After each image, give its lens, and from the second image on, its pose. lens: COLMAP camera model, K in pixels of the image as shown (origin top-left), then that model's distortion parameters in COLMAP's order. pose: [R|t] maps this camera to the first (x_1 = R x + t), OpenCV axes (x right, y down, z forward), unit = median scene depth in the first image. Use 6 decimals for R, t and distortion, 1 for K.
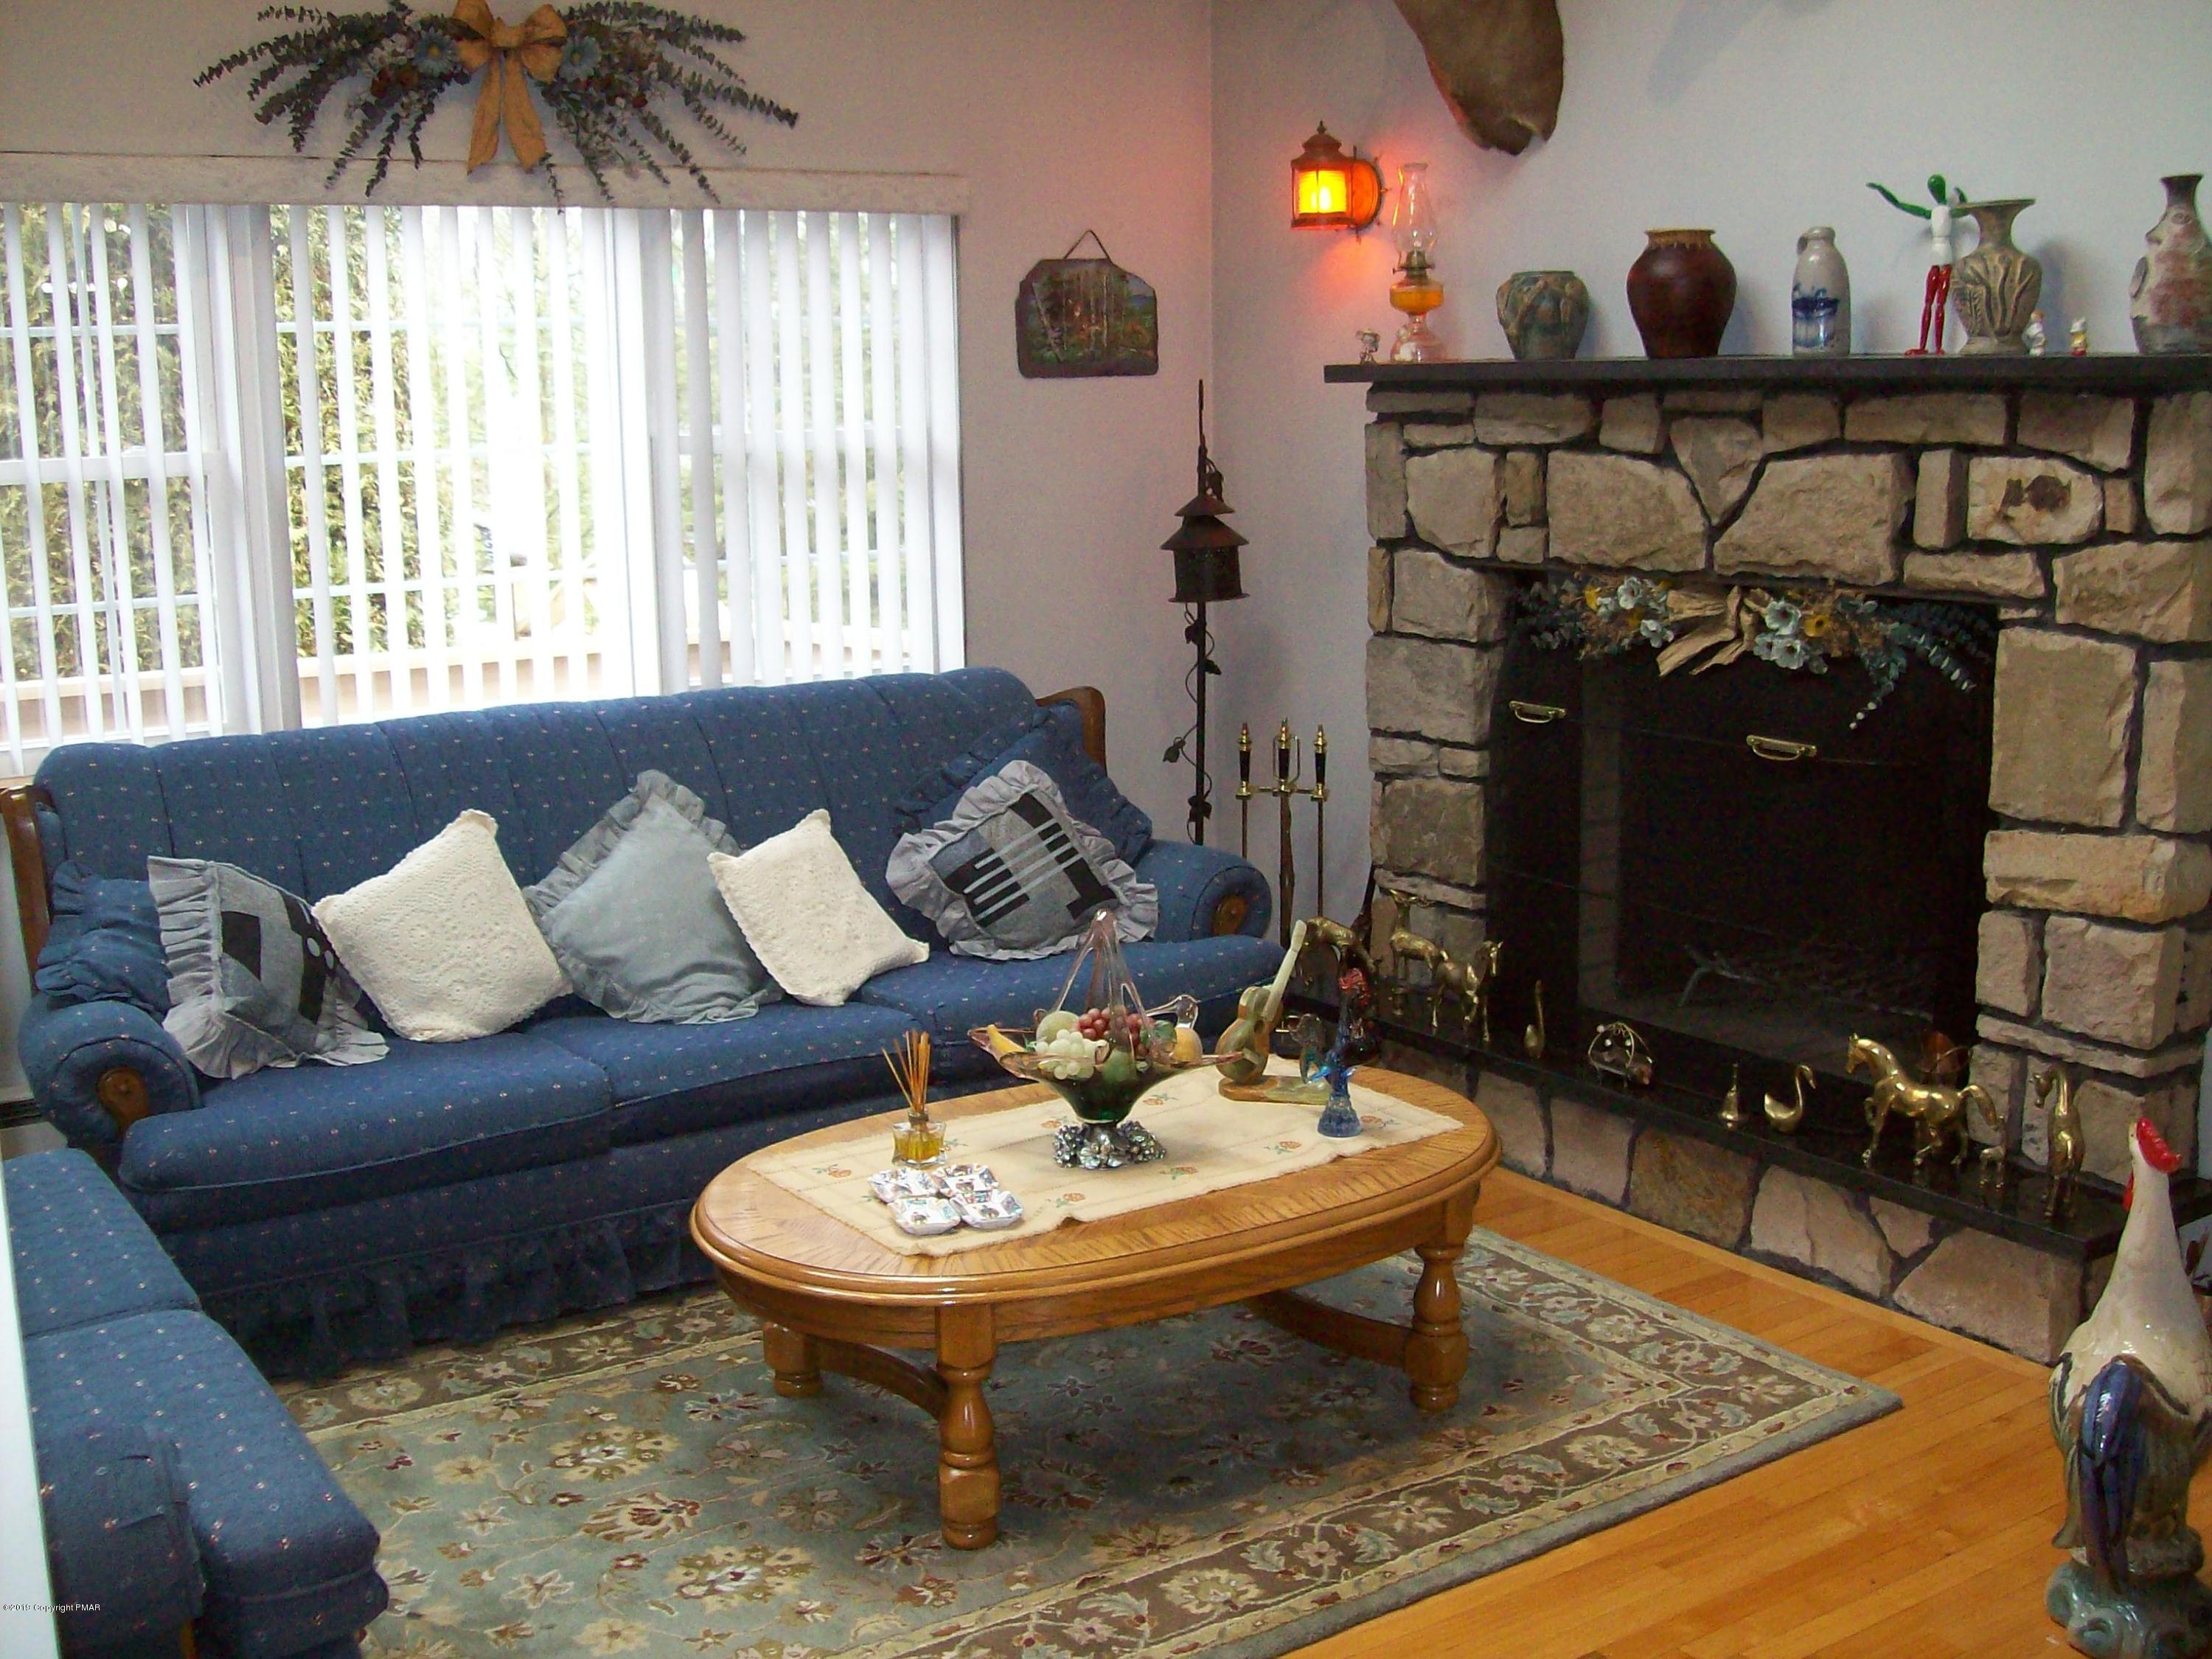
lens RADIAL K [[2349.1, 0, 1102.4], [0, 2349.1, 838.7], [0, 0, 1]] dist [-0.136933, 0.000000]
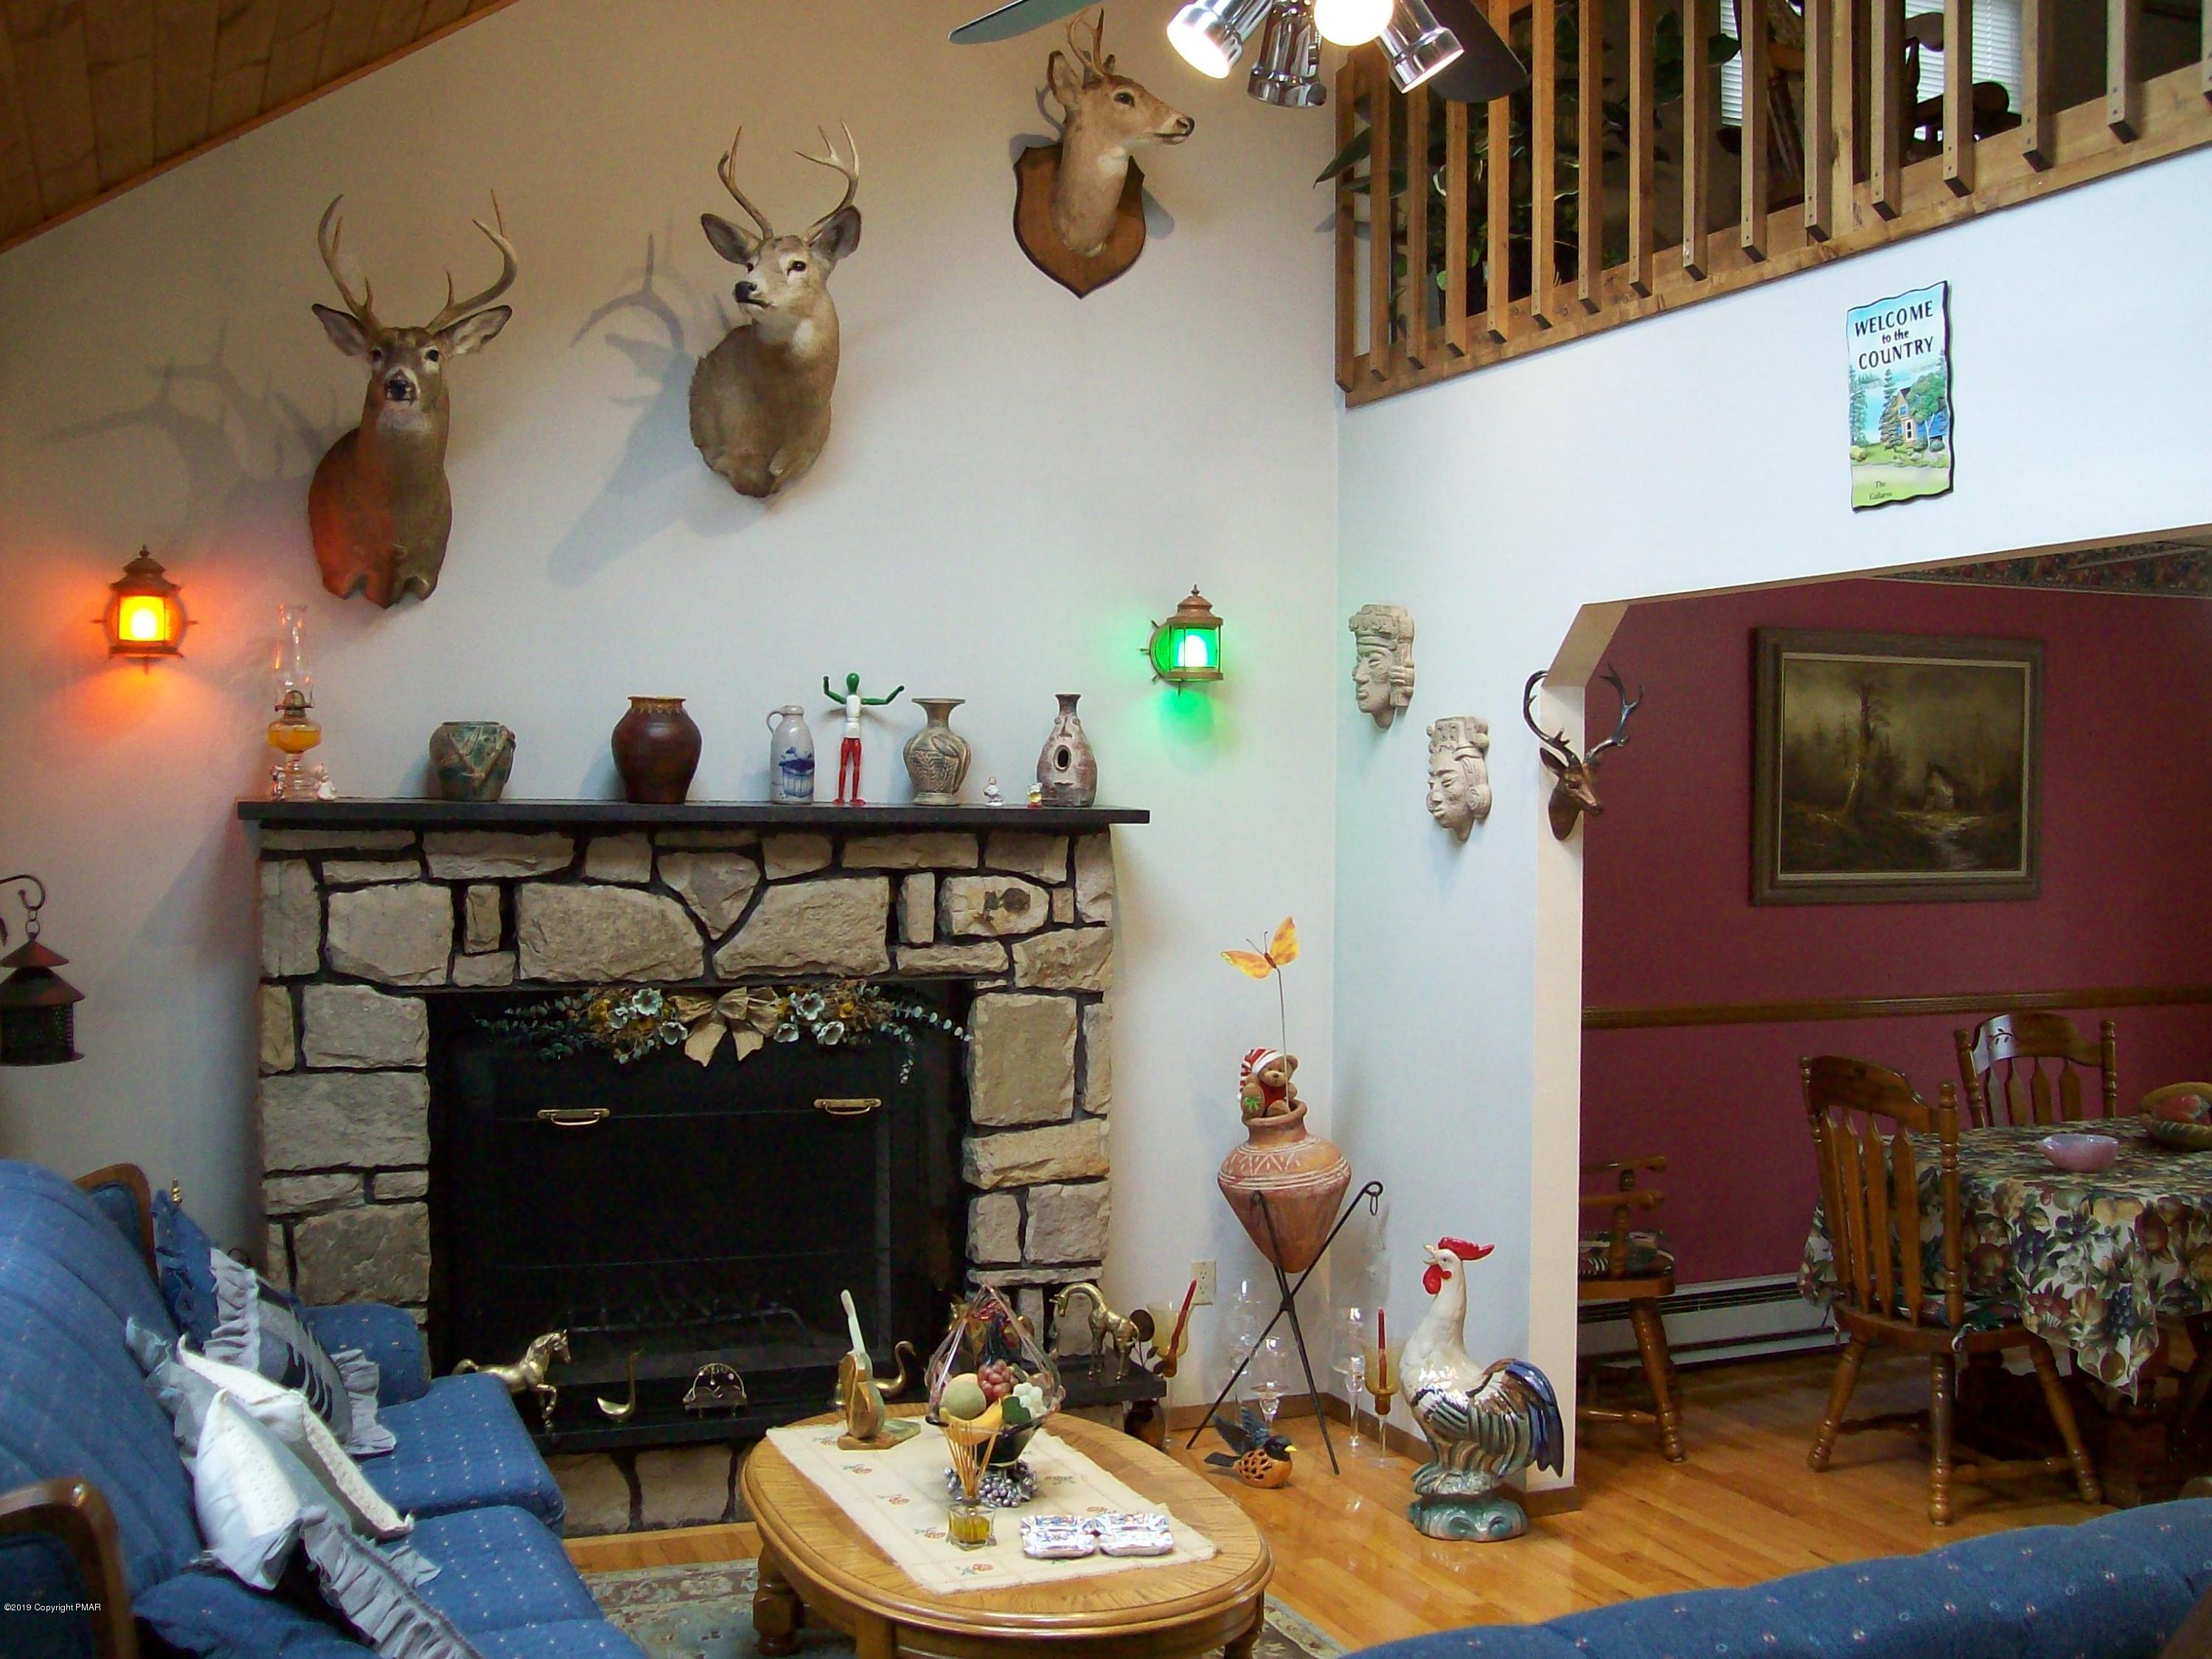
lens RADIAL K [[2349.1, 0, 1100.0], [0, 2349.1, 828.1], [0, 0, 1]] dist [-0.136933, 0.000000]
pose [[0.205994, 0.004444, 0.978543, -0.946817], [0.171097, 0.984422, -0.040489, -0.113186], [-0.963479, 0.175767, 0.202024, 0.569322]]
